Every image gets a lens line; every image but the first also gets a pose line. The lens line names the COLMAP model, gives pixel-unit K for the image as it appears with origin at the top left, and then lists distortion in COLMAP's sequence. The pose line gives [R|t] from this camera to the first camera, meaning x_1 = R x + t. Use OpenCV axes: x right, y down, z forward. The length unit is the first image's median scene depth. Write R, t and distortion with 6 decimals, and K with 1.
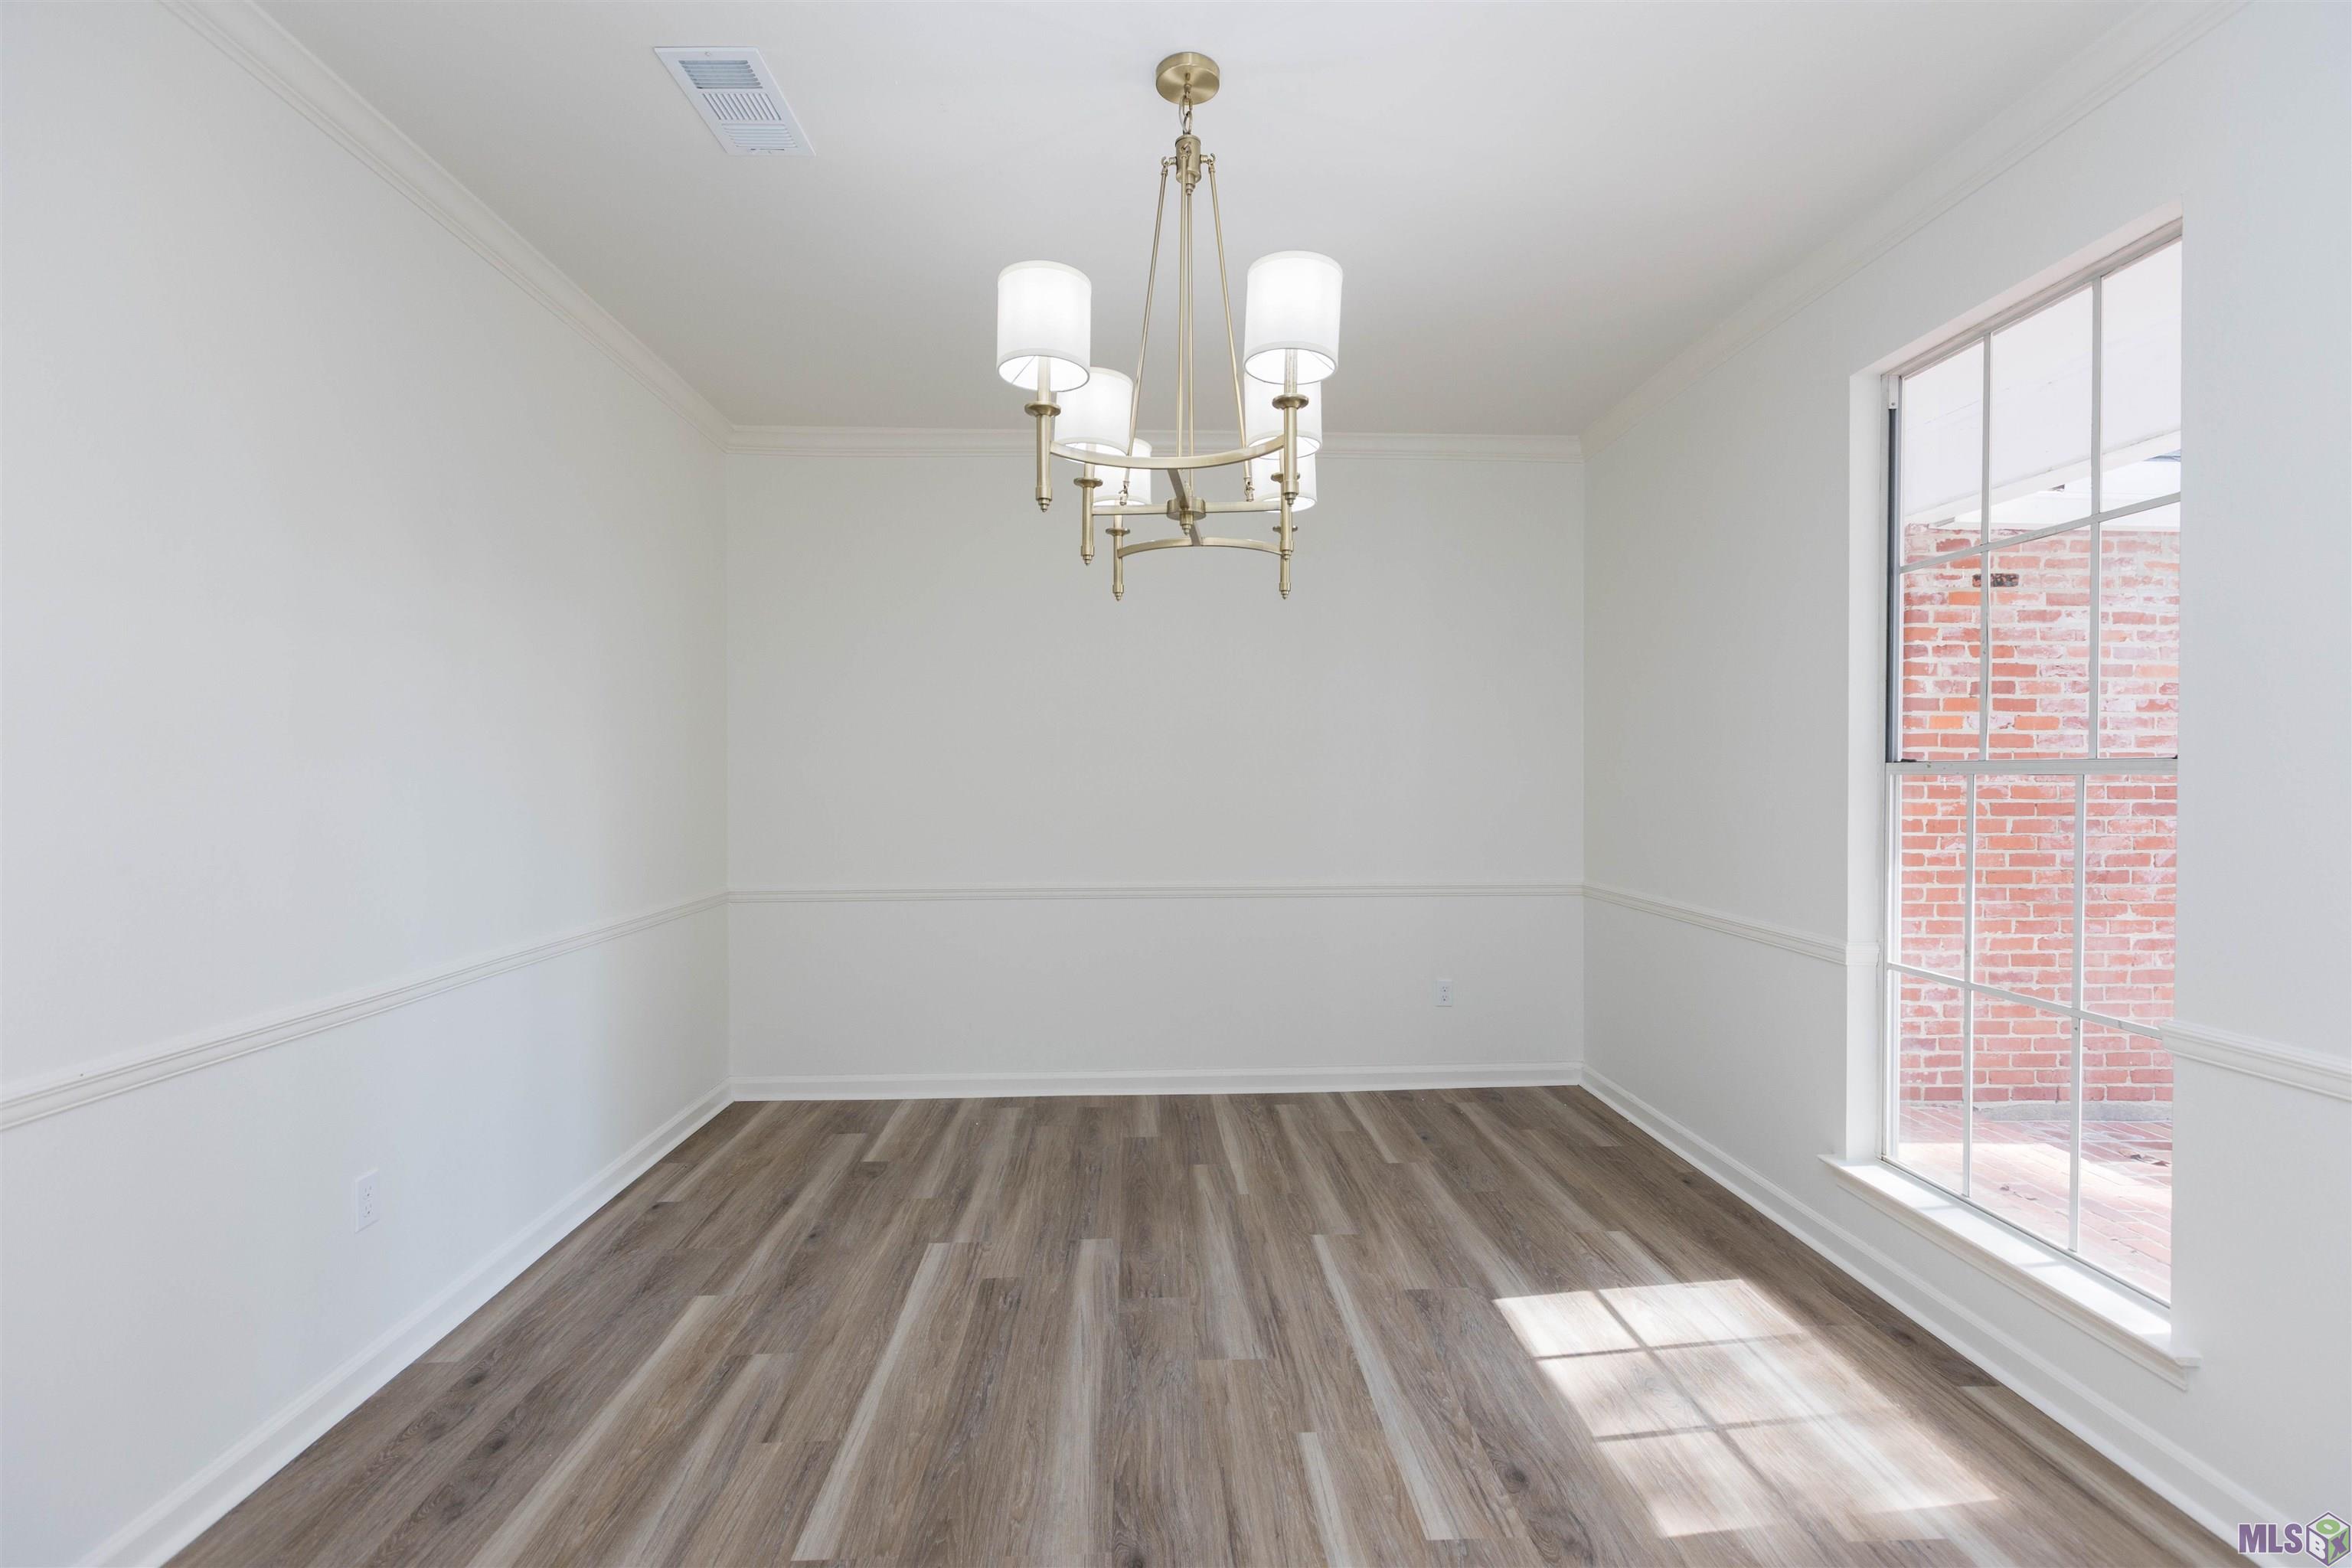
lens RADIAL K [[1055.9, 0, 1183.8], [0, 1055.9, 776.4], [0, 0, 1]] dist [0.004384, 0.000372]
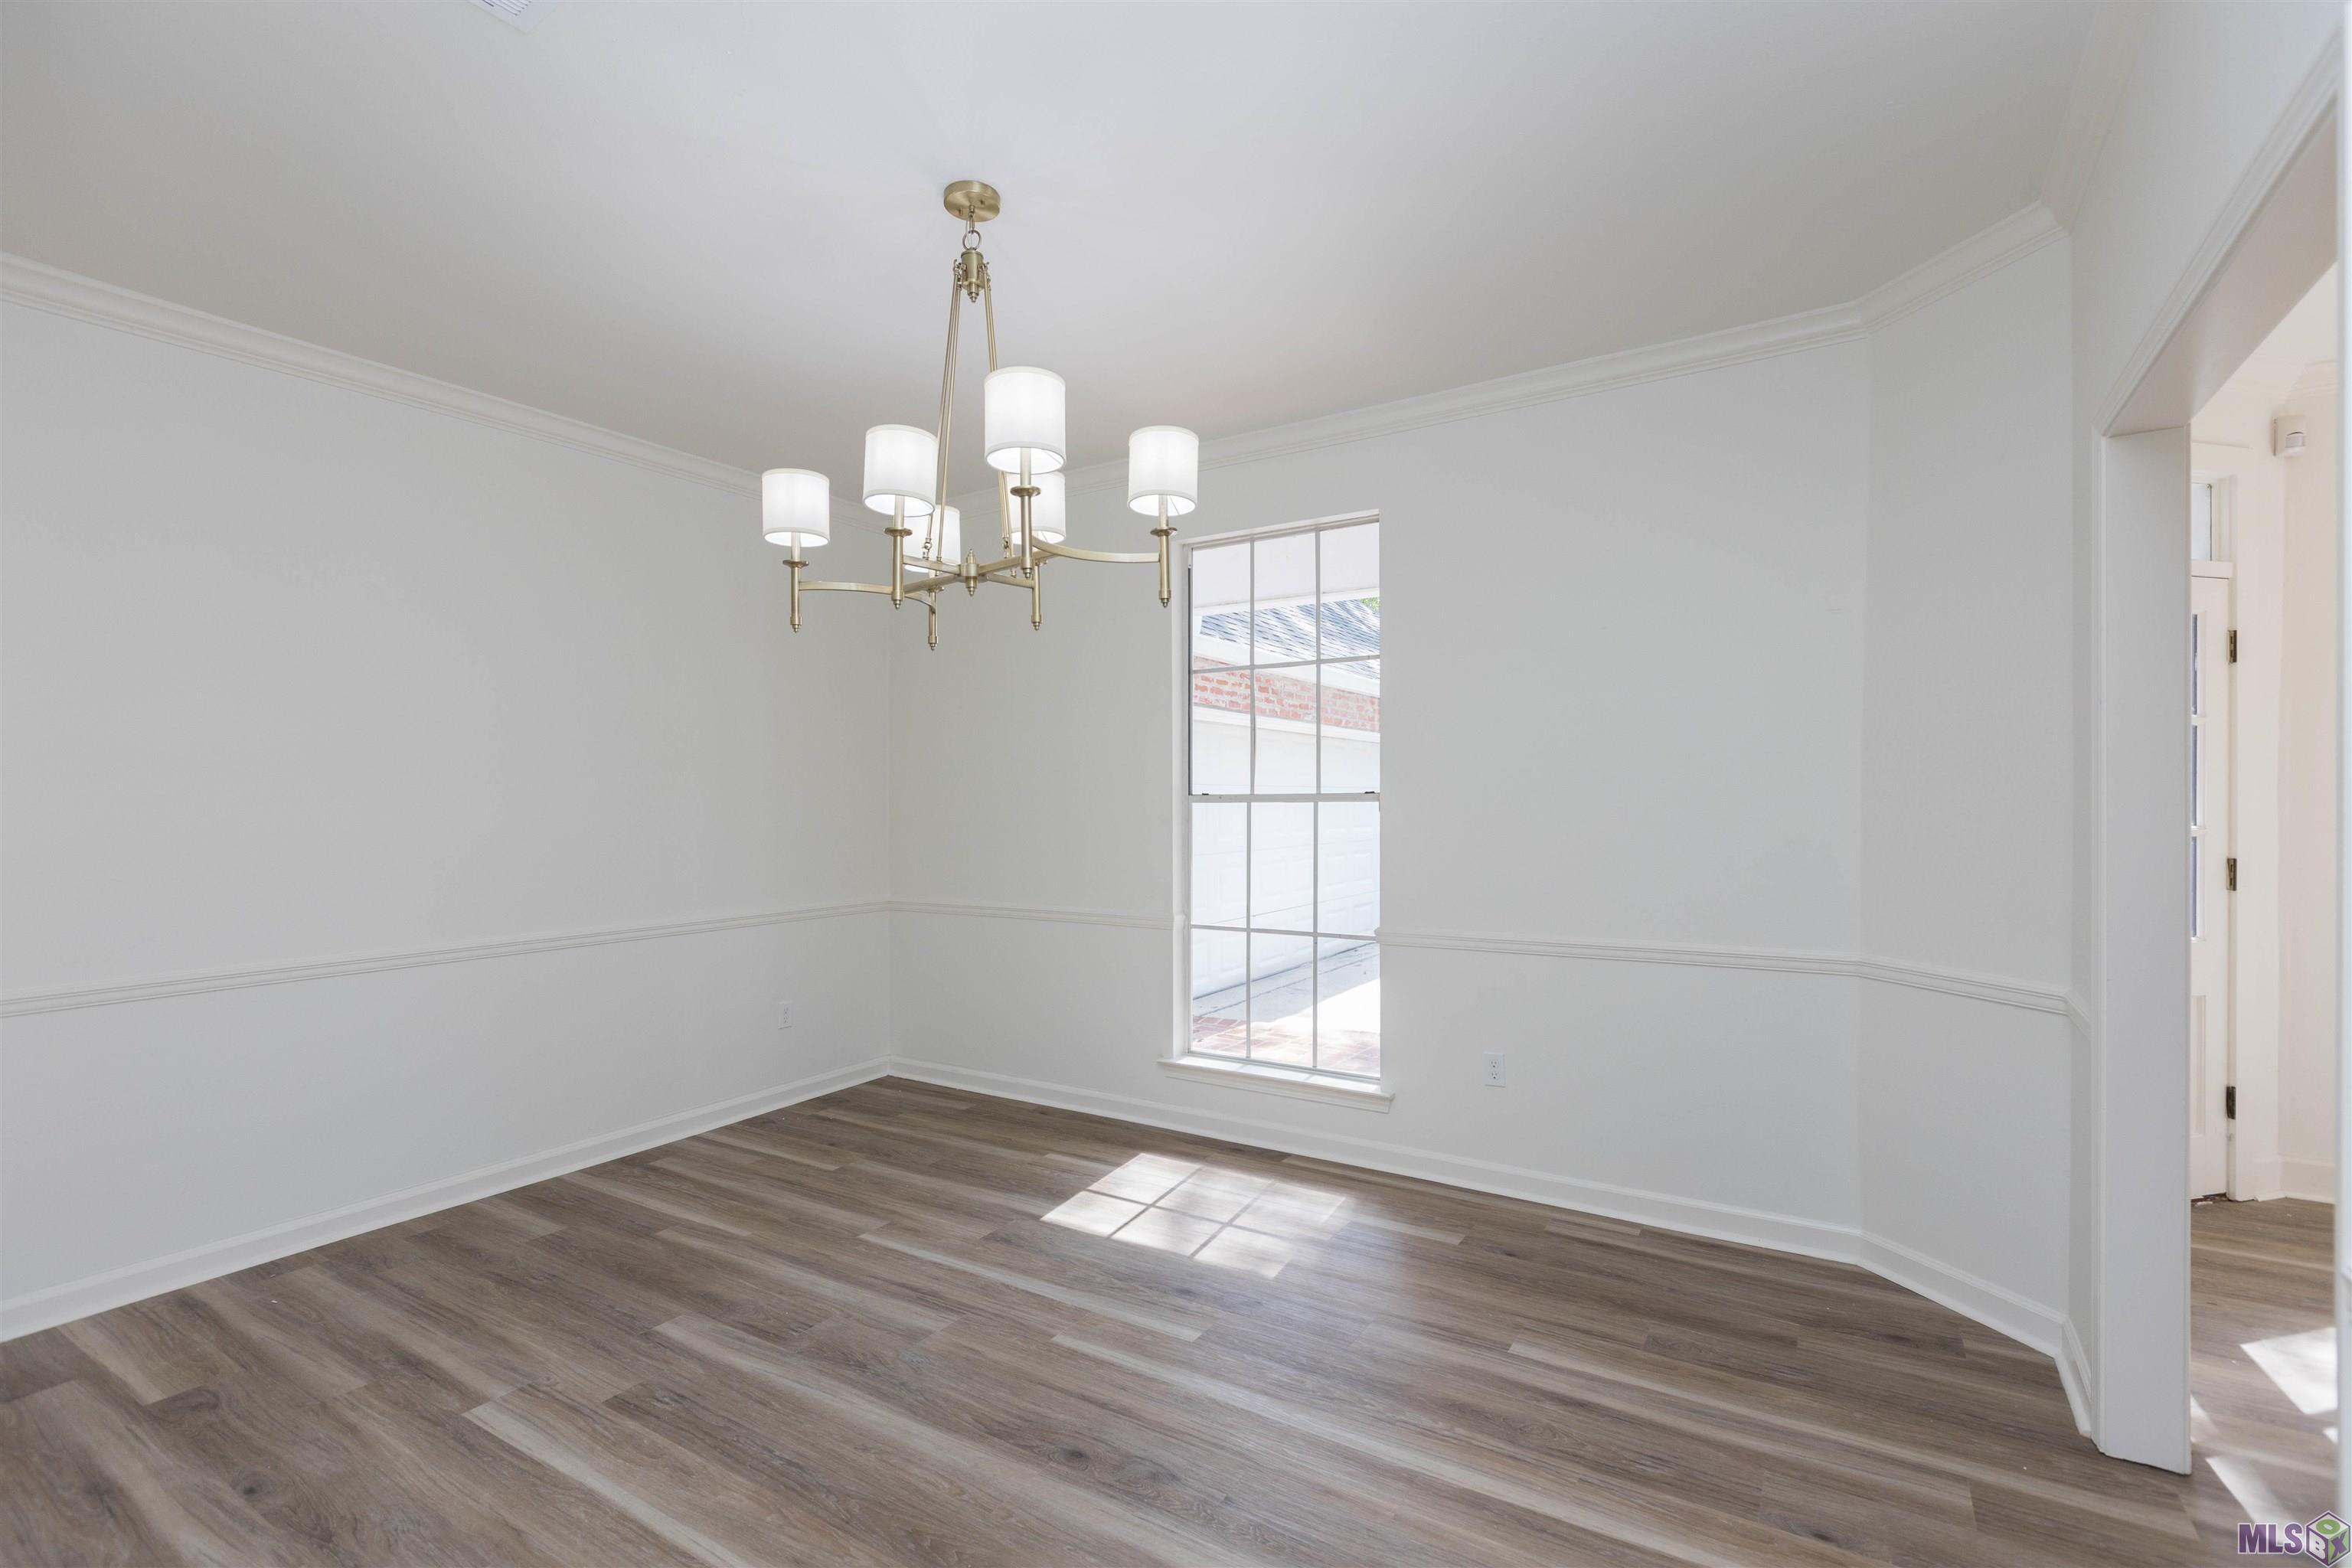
lens RADIAL K [[1055.9, 0, 1178.4], [0, 1055.9, 794.2], [0, 0, 1]] dist [0.004384, 0.000372]
pose [[0.577081, -0.000648, 0.816687, -0.576358], [0.009736, 0.999934, -0.006086, -0.004512], [-0.816629, 0.011464, 0.577049, 0.114536]]
